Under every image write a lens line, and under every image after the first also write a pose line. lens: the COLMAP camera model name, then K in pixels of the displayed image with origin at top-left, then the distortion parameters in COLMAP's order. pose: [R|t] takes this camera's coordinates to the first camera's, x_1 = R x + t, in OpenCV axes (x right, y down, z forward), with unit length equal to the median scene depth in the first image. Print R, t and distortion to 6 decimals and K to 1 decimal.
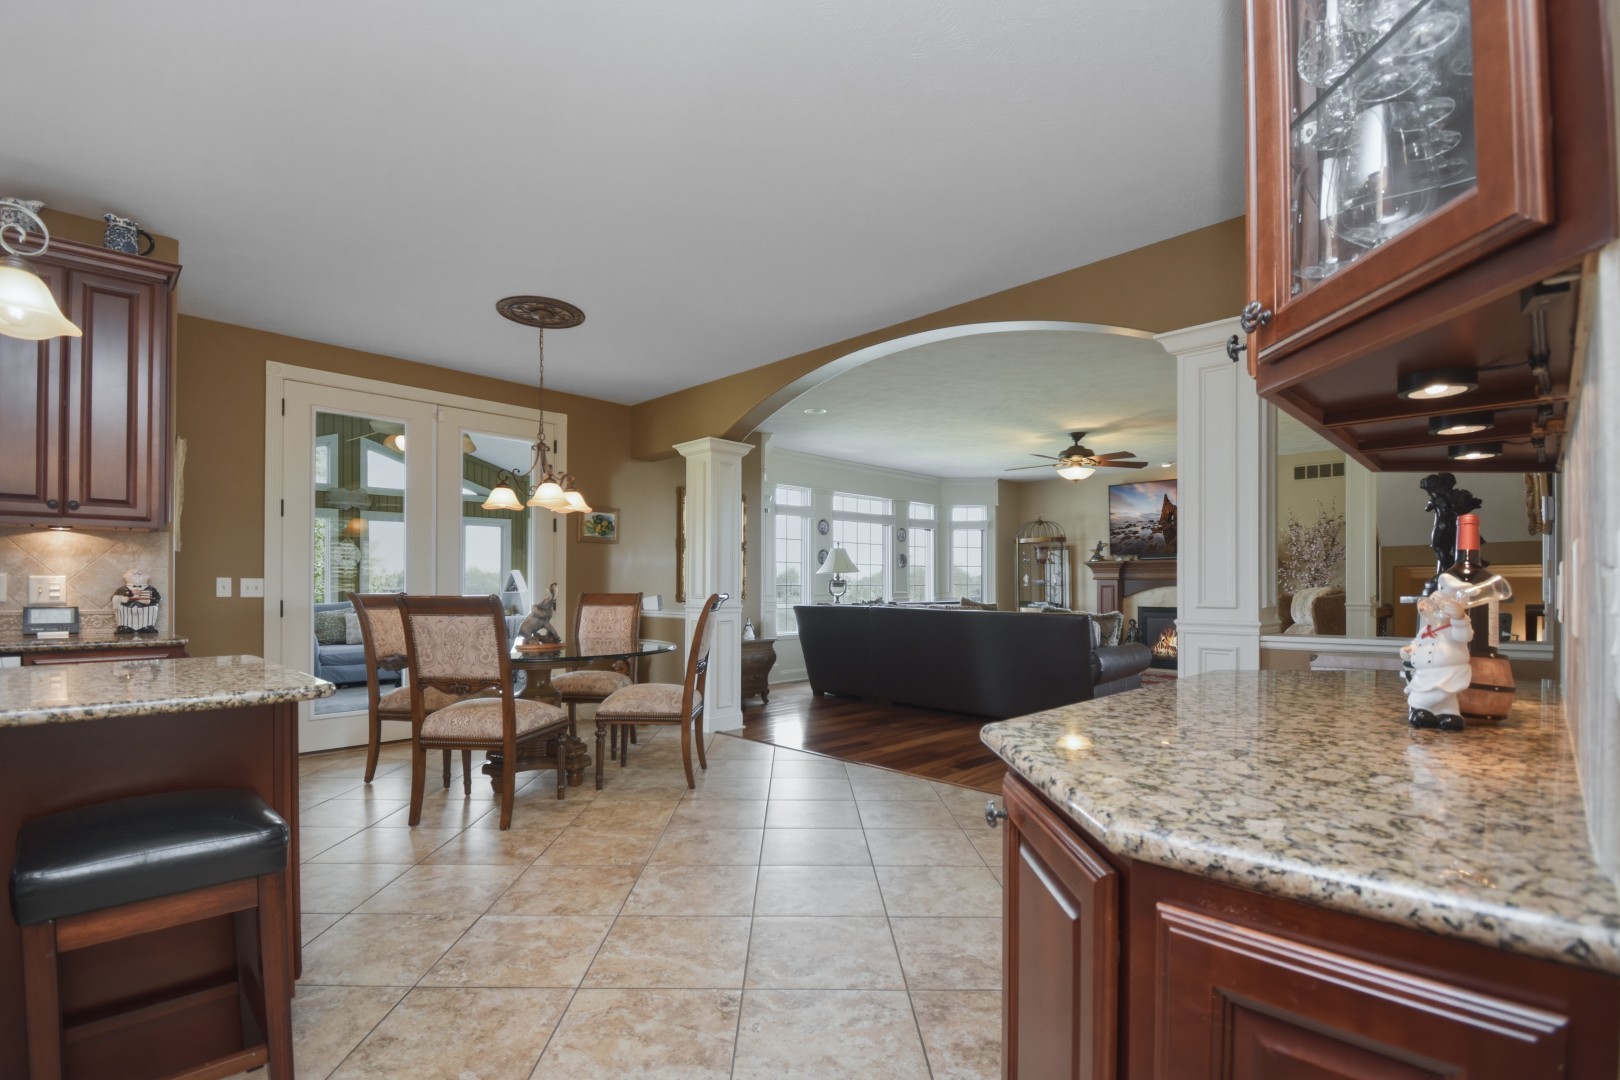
lens RADIAL K [[720.3, 0, 802.4], [0, 720.3, 578.3], [0, 0, 1]] dist [0.004659, -0.013328]
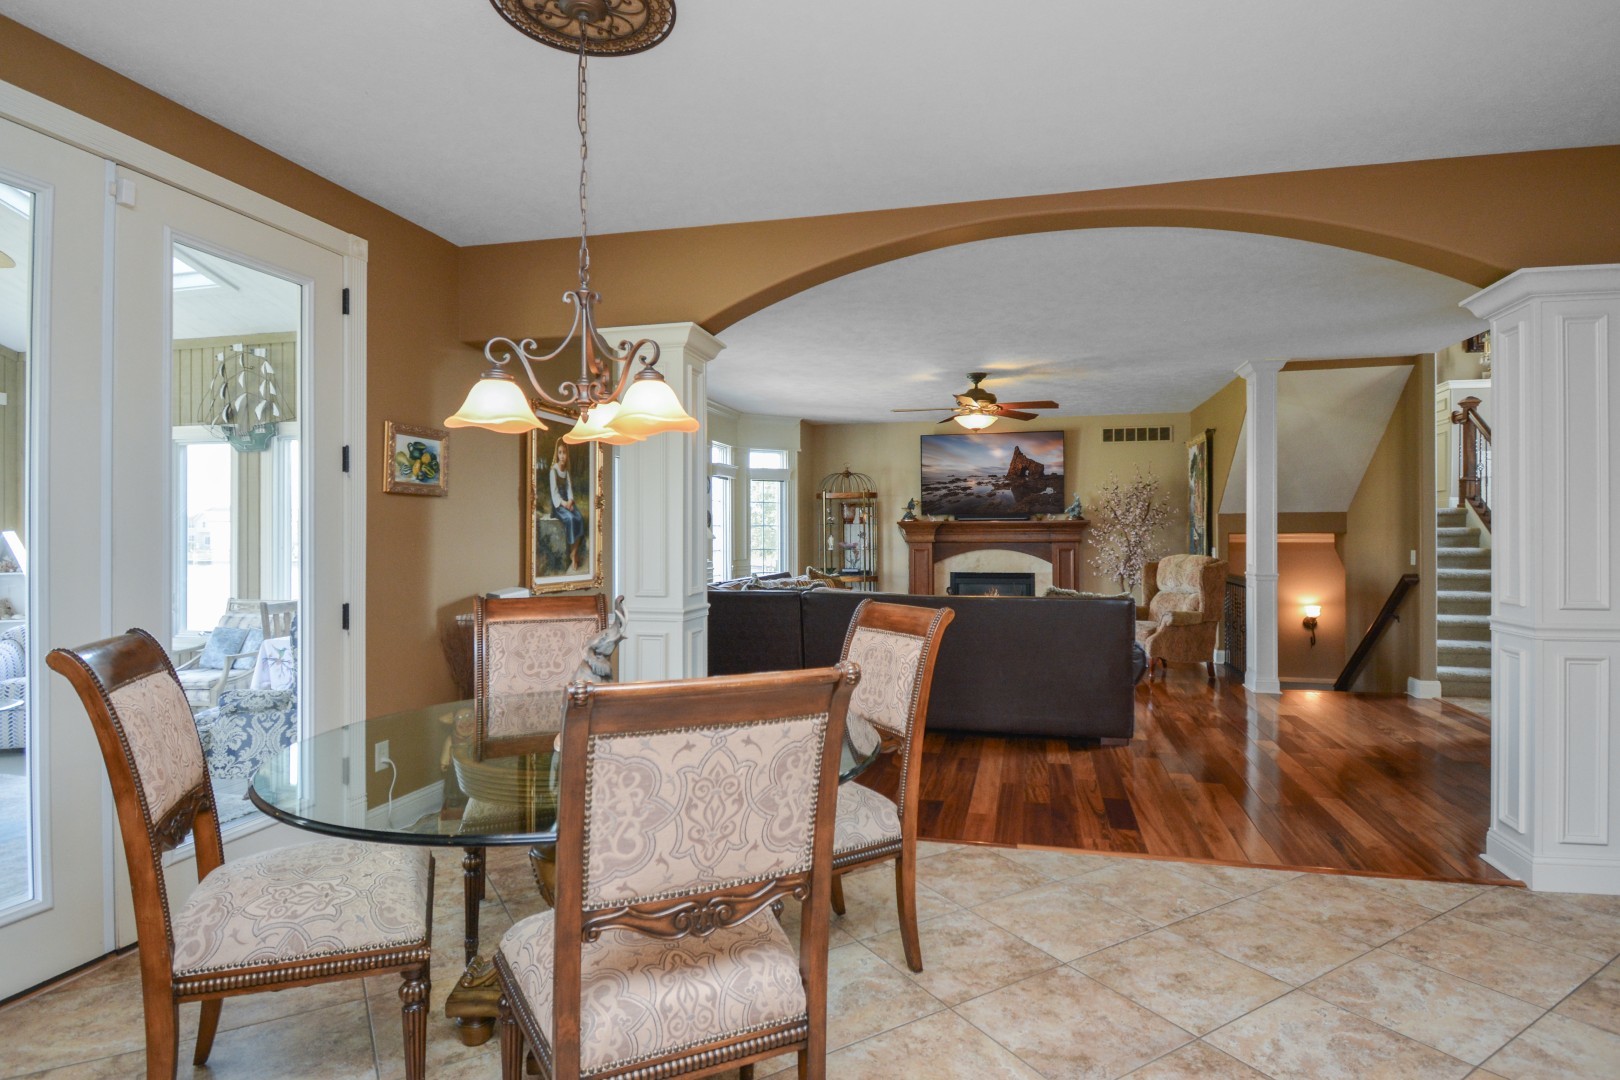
lens RADIAL K [[843.8, 0, 849.5], [0, 843.8, 530.6], [0, 0, 1]] dist [-0.004170, -0.004773]
pose [[0.863997, 0.002379, 0.503492, -0.435206], [-0.002849, 0.999996, 0.000164, -0.032180], [-0.503489, -0.001577, 0.864000, 0.404651]]
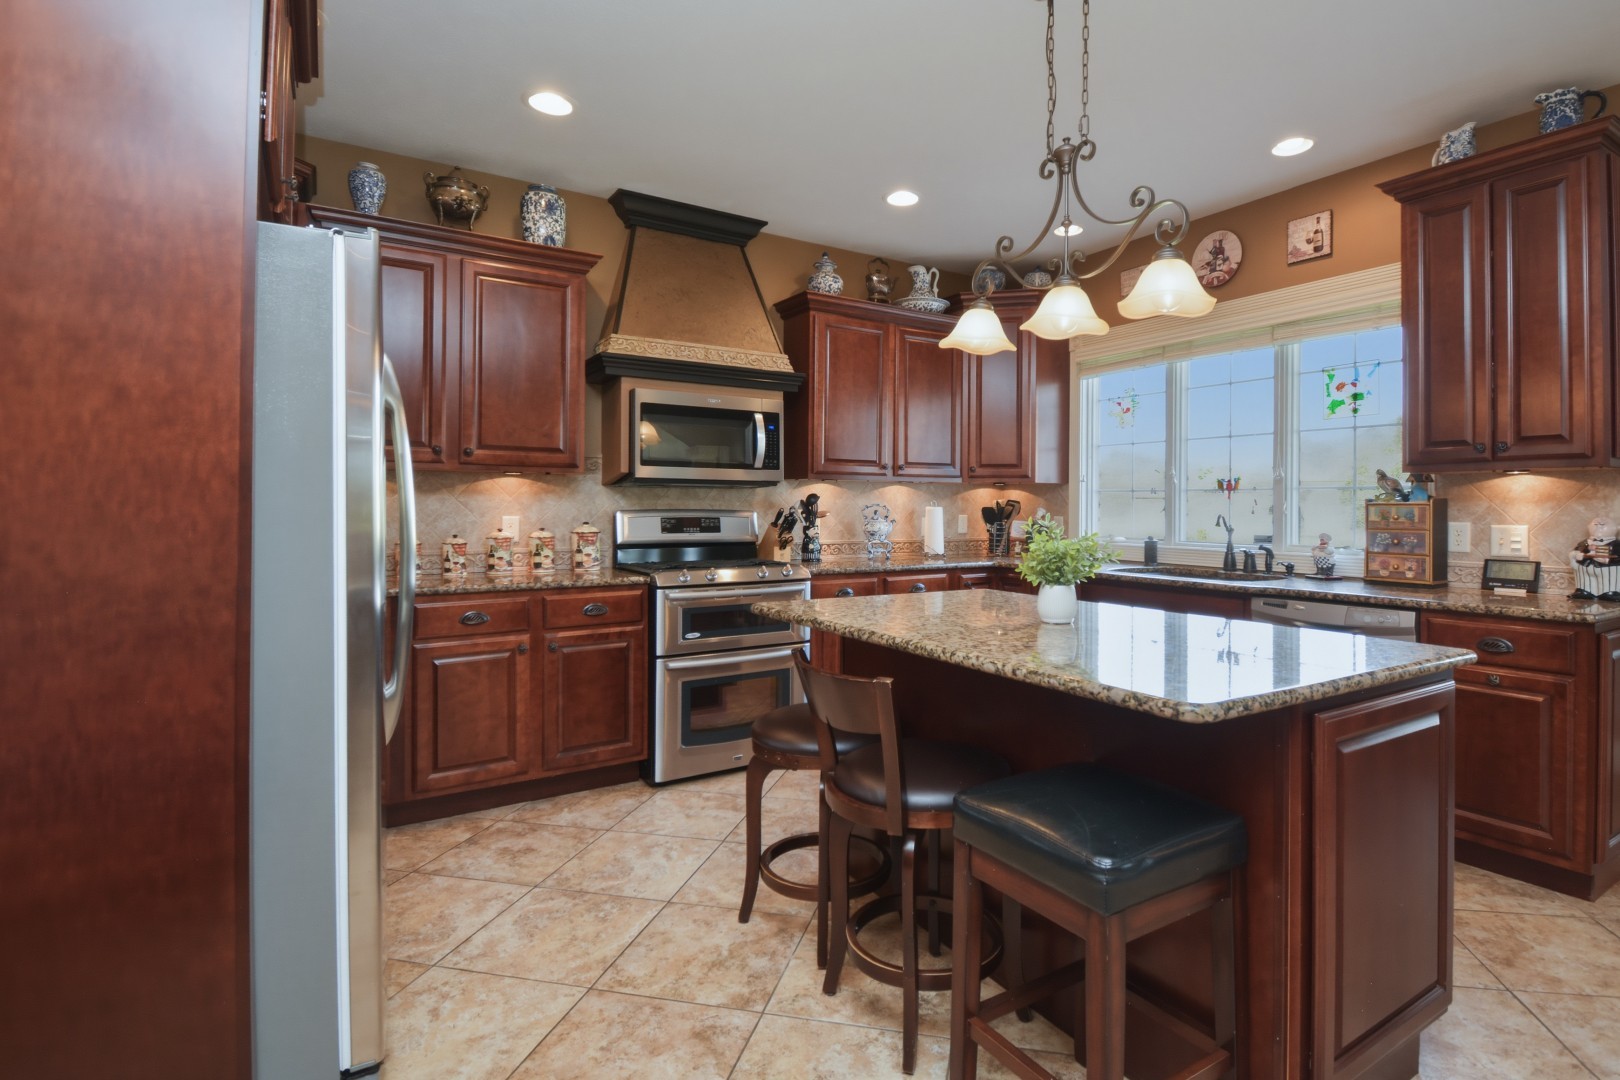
lens RADIAL K [[804.5, 0, 854.3], [0, 804.5, 503.6], [0, 0, 1]] dist [-0.009320, -0.013313]
pose [[-0.220276, -0.002077, -0.975435, 0.065823], [0.002529, 0.999993, -0.002700, -0.018852], [0.975434, -0.003061, -0.220269, 0.255134]]
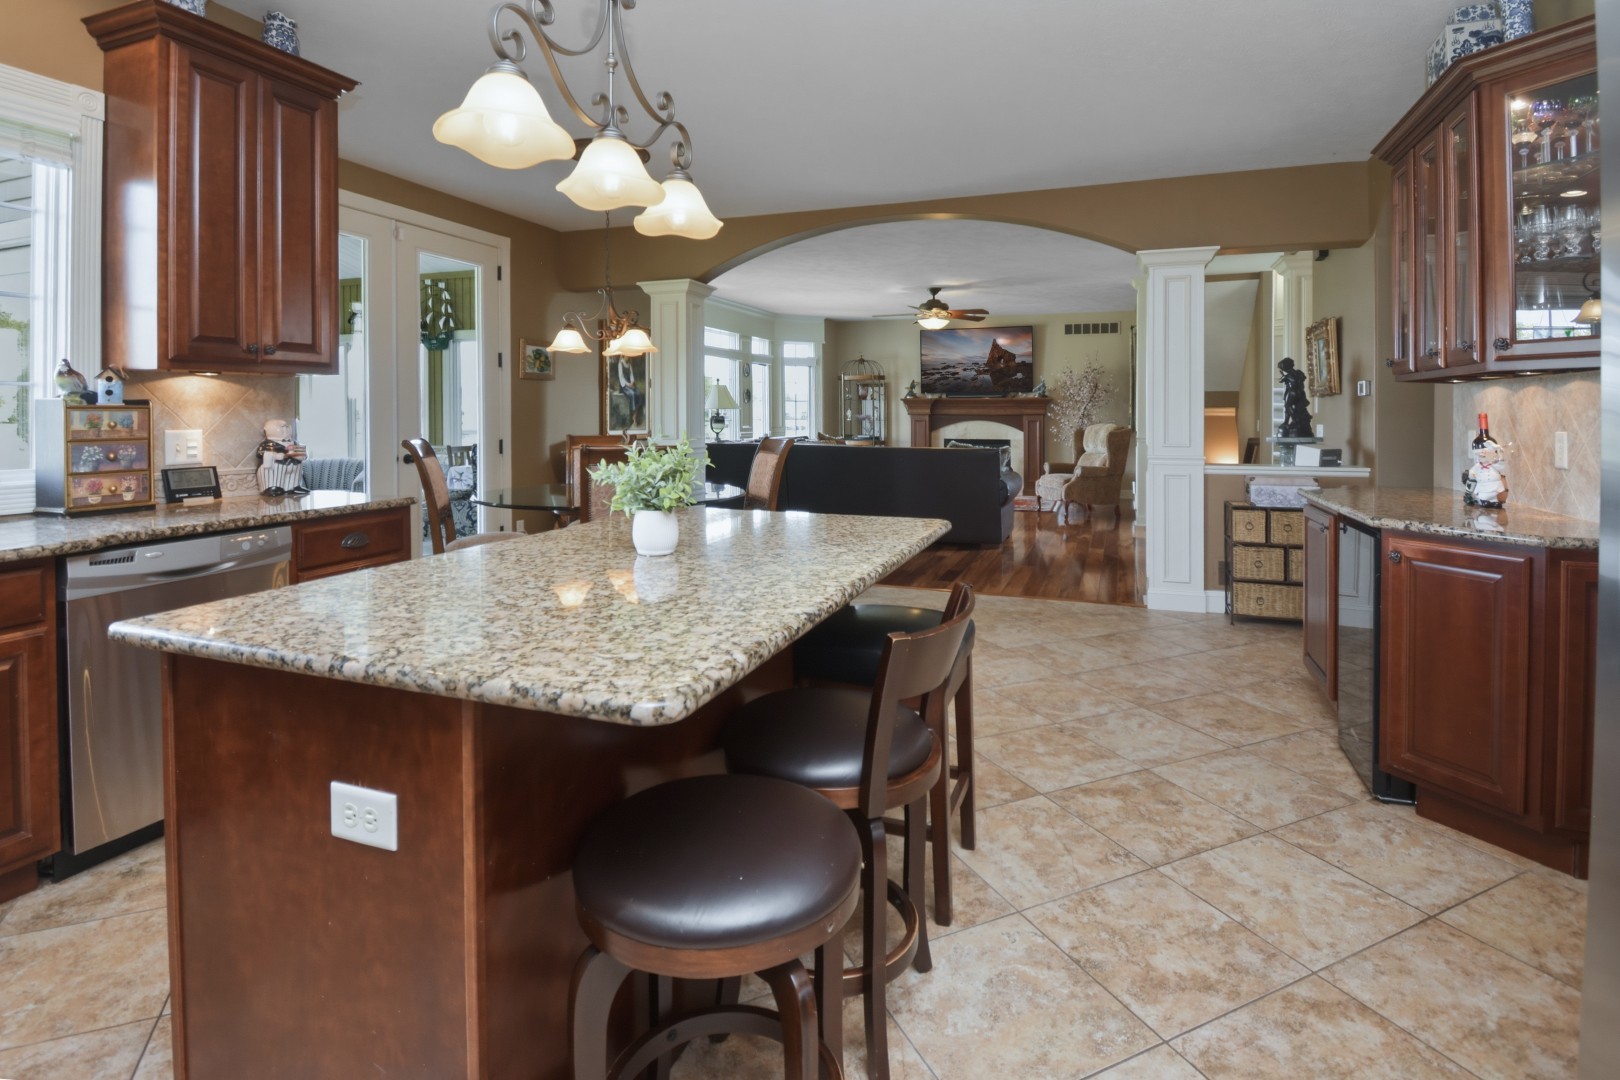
lens RADIAL K [[761.0, 0, 840.0], [0, 761.0, 435.3], [0, 0, 1]] dist [0.005152, -0.018382]
pose [[0.912646, -0.008536, 0.408661, -0.447674], [-0.007177, 0.999293, 0.036900, -0.022421], [-0.408687, -0.036609, 0.911940, -0.078969]]
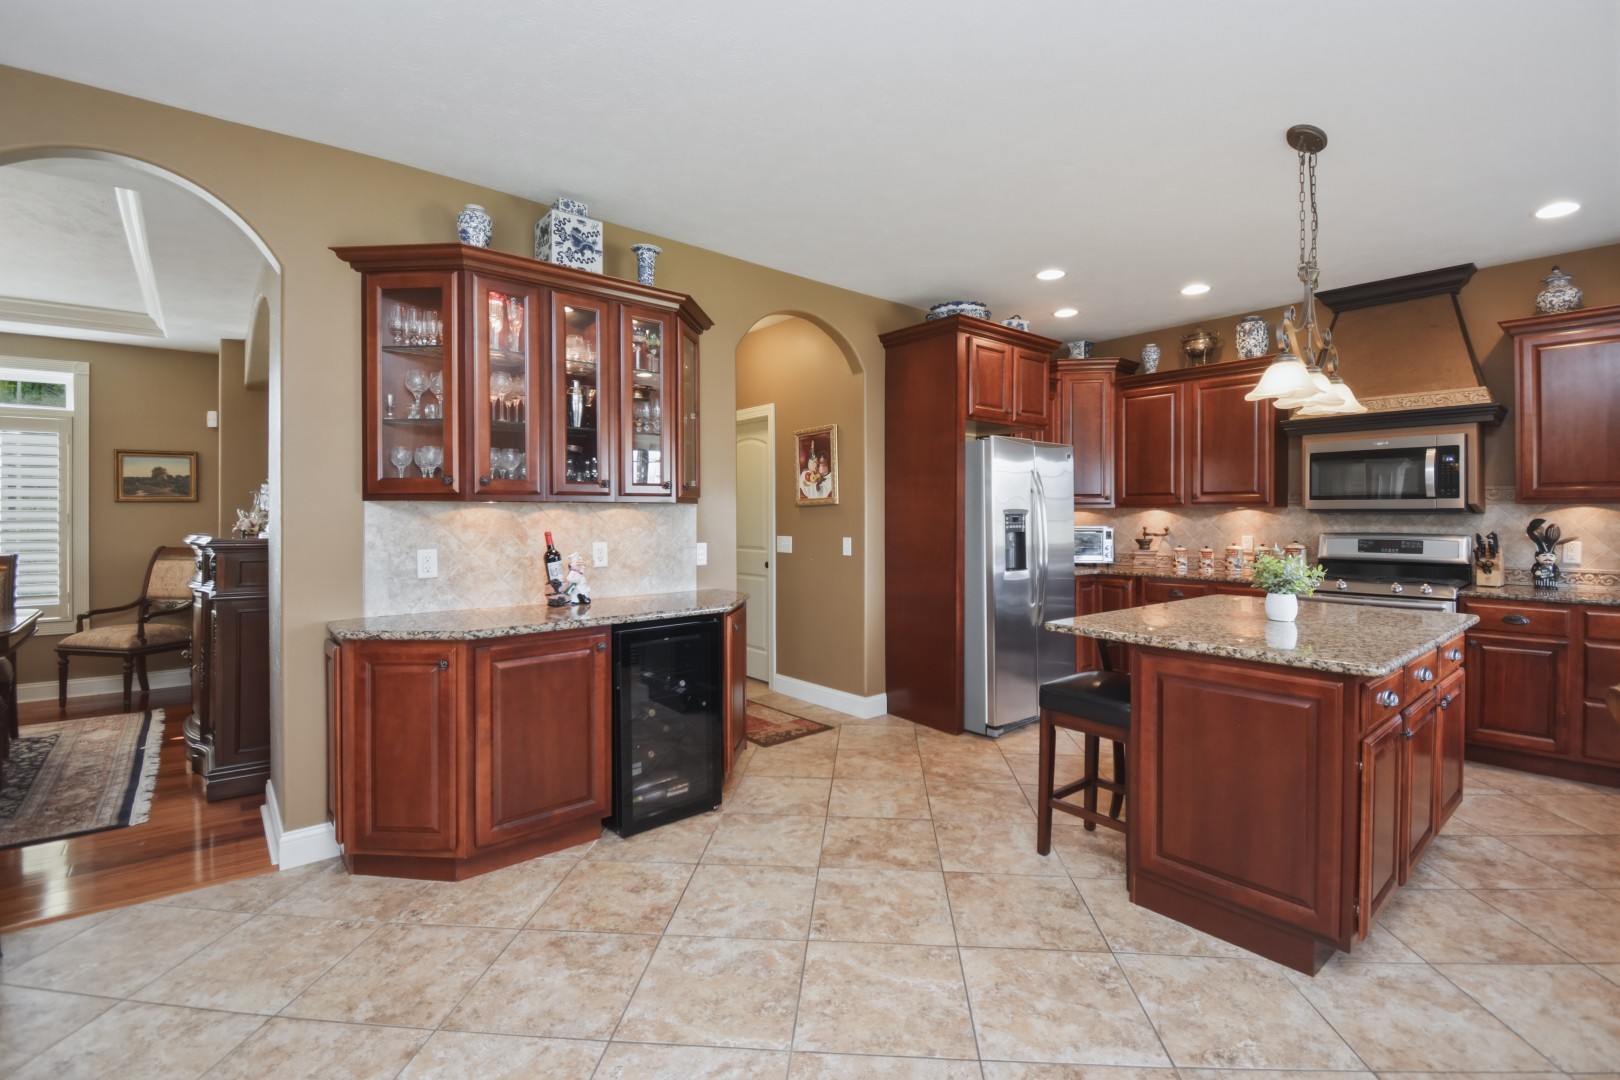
lens RADIAL K [[720.3, 0, 814.5], [0, 720.3, 521.6], [0, 0, 1]] dist [0.004659, -0.013328]
pose [[-0.993867, 0.001944, 0.110567, -0.089230], [0.001748, 0.999997, -0.001875, -0.029285], [-0.110570, -0.001670, -0.993867, 0.859739]]
